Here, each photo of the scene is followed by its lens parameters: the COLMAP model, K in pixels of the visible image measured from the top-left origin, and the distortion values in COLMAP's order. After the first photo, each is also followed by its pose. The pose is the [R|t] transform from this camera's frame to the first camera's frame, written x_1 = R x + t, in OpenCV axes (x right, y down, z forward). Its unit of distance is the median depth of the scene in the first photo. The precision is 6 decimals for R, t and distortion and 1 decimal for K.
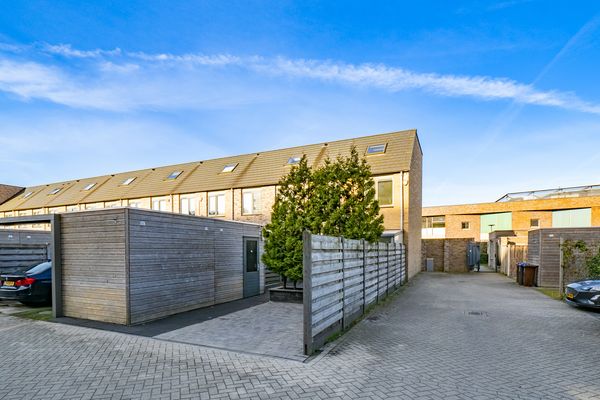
lens RADIAL K [[344.0, 0, 311.2], [0, 344.0, 259.6], [0, 0, 1]] dist [-0.010886, -0.002620]
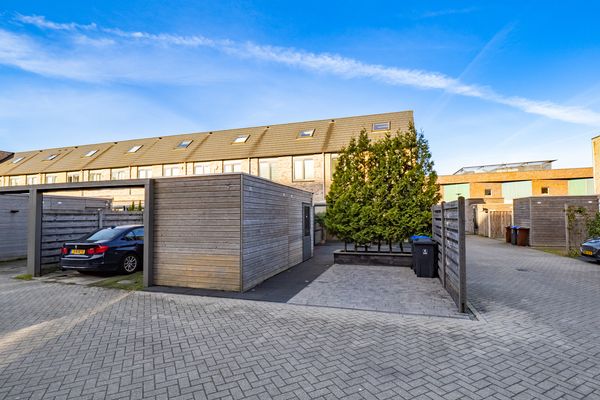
lens RADIAL K [[314.6, 0, 314.0], [0, 314.6, 204.1], [0, 0, 1]] dist [-0.015136, 0.000129]
pose [[0.990501, 0.001458, 0.137498, -0.152284], [0.007657, 0.997807, -0.065741, 0.000373], [-0.137292, 0.066170, 0.988318, 0.021632]]
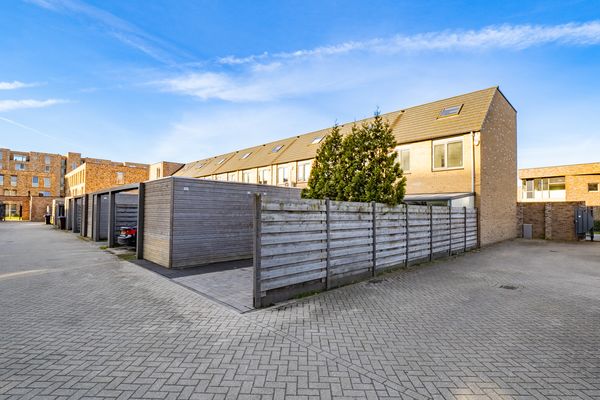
lens RADIAL K [[314.6, 0, 314.0], [0, 314.6, 204.1], [0, 0, 1]] dist [-0.015136, 0.000129]
pose [[0.933091, 0.004639, -0.359611, 0.130382], [-0.024058, 0.998482, -0.049543, -0.000908], [0.358835, 0.054880, 0.931786, 0.030918]]
